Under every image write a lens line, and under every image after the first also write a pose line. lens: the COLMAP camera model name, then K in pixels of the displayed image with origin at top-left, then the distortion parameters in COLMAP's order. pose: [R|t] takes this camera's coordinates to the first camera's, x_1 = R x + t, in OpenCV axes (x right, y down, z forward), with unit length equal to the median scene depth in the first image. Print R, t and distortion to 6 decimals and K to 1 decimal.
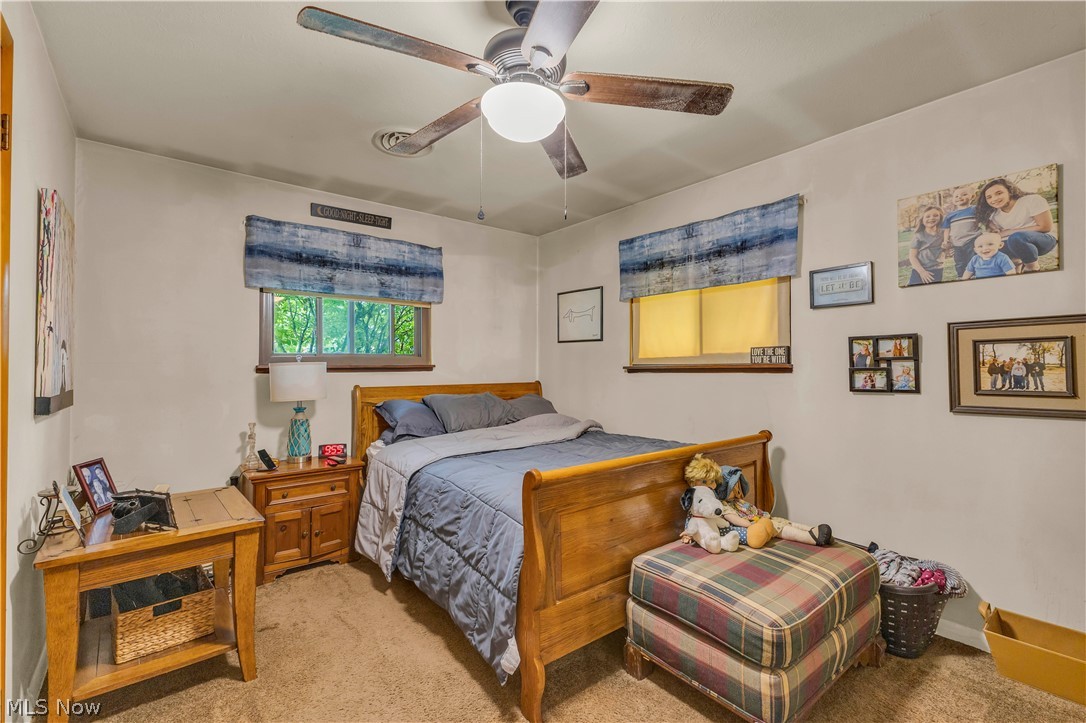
lens RADIAL K [[483.6, 0, 547.7], [0, 483.6, 361.4], [0, 0, 1]] dist [0.010280, -0.001949]
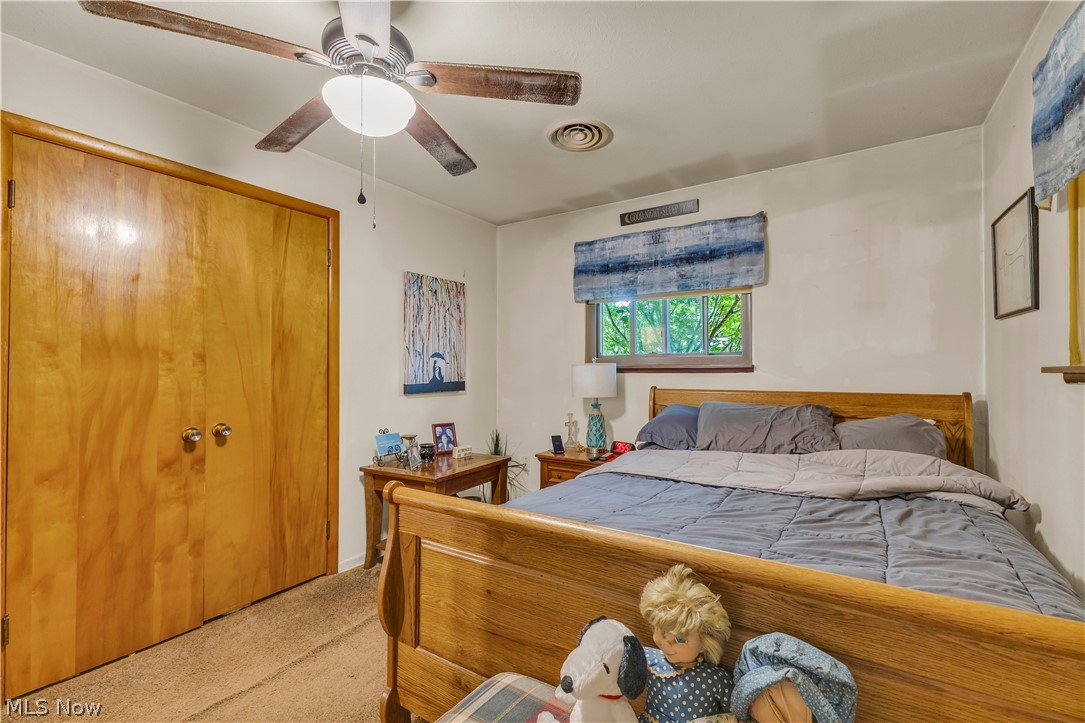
lens RADIAL K [[483.2, 0, 543.4], [0, 483.2, 363.2], [0, 0, 1]] dist [0.010280, -0.001949]
pose [[0.303501, -0.006970, -0.952806, 0.560477], [0.013580, 0.999903, -0.002989, 0.003507], [0.952734, -0.012032, 0.303566, 0.598897]]
